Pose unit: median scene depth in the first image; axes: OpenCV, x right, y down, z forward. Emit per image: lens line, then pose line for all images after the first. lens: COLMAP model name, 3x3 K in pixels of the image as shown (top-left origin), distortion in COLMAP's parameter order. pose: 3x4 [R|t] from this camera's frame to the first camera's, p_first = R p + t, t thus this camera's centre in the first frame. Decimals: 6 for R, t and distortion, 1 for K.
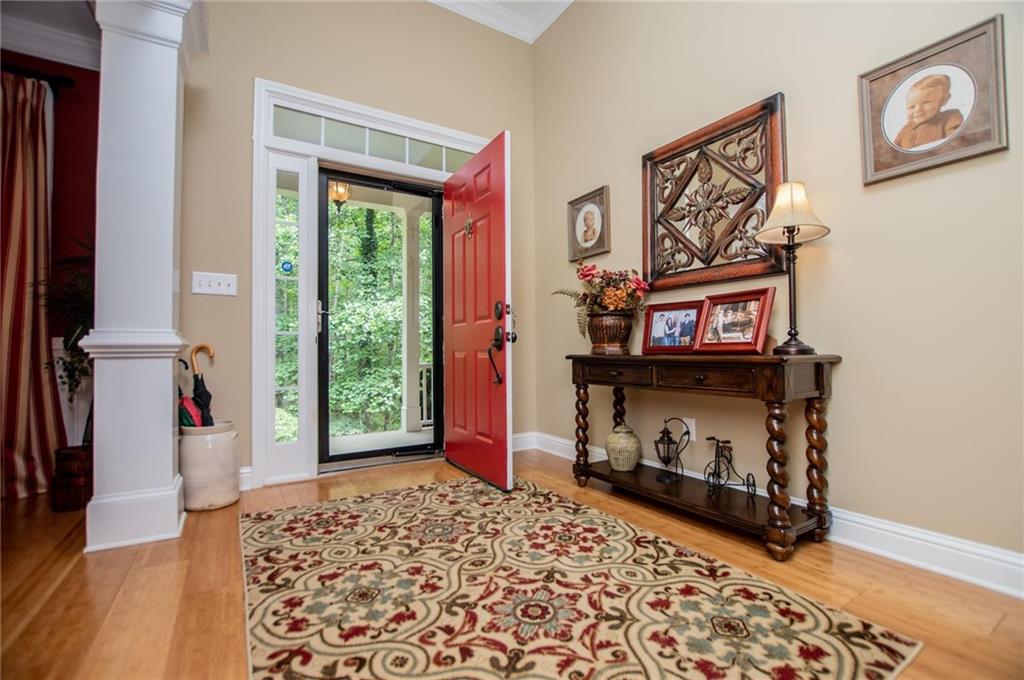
lens RADIAL K [[452.9, 0, 516.9], [0, 452.9, 341.8], [0, 0, 1]] dist [-0.019955, -0.000109]
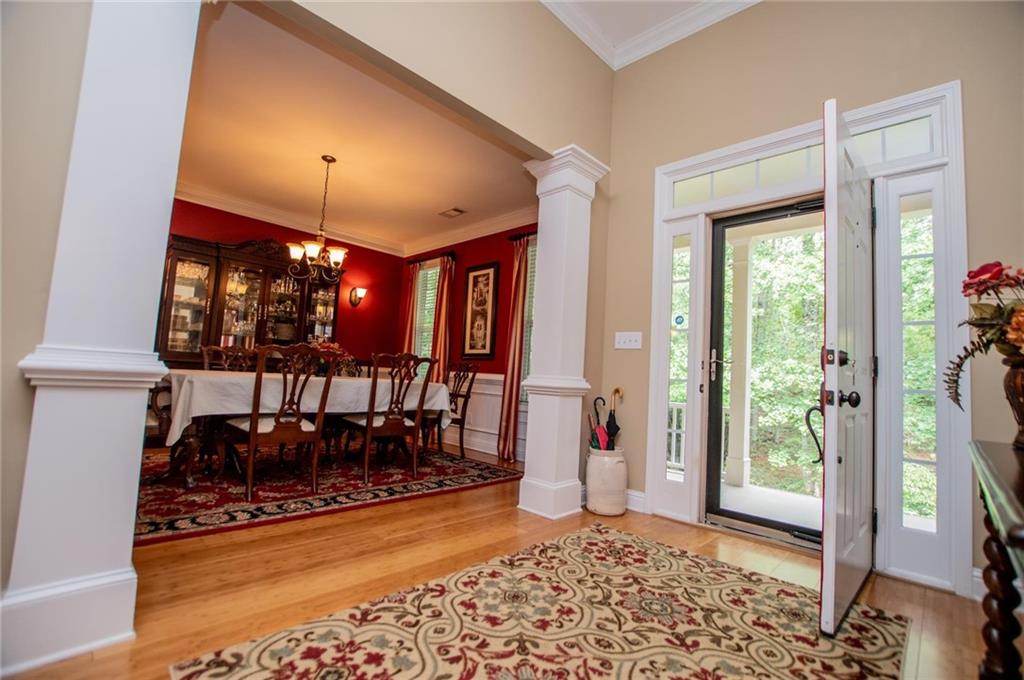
lens RADIAL K [[452.9, 0, 516.9], [0, 452.9, 341.8], [0, 0, 1]] dist [-0.019955, -0.000109]
pose [[0.237075, -0.049372, -0.970236, 0.621356], [-0.035254, 0.997613, -0.059380, -0.045098], [0.970851, 0.048282, 0.234769, 0.467604]]
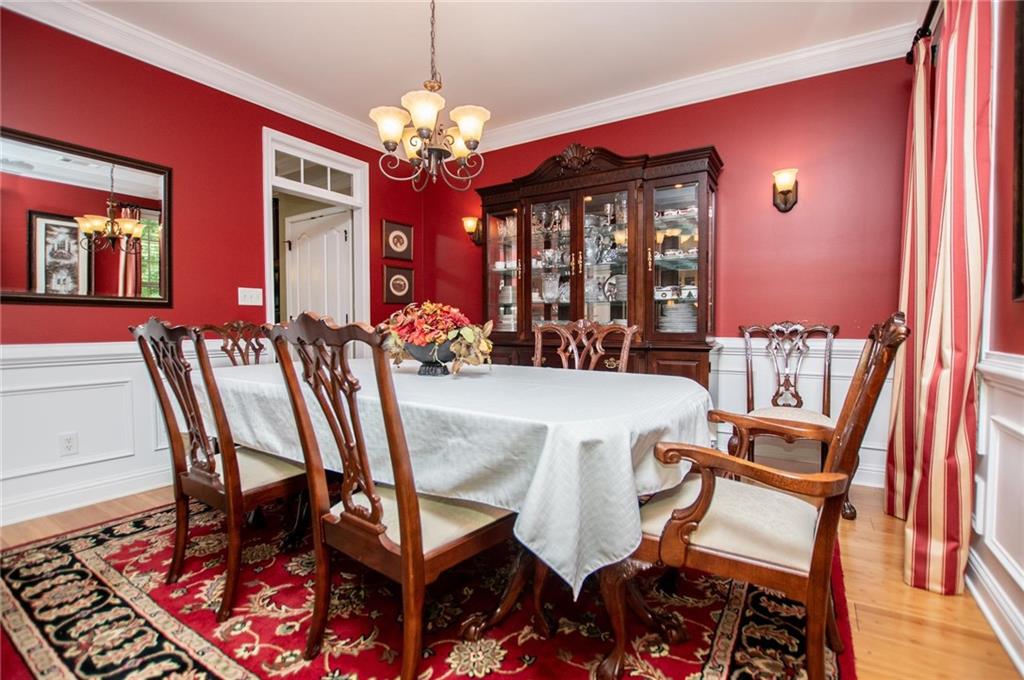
lens RADIAL K [[475.8, 0, 510.8], [0, 475.8, 345.7], [0, 0, 1]] dist [-0.002238, -0.000262]
pose [[-0.903707, 0.023068, -0.427529, -1.084691], [0.014783, 0.999633, 0.022688, -0.060111], [0.427896, 0.014183, -0.903717, 1.059942]]
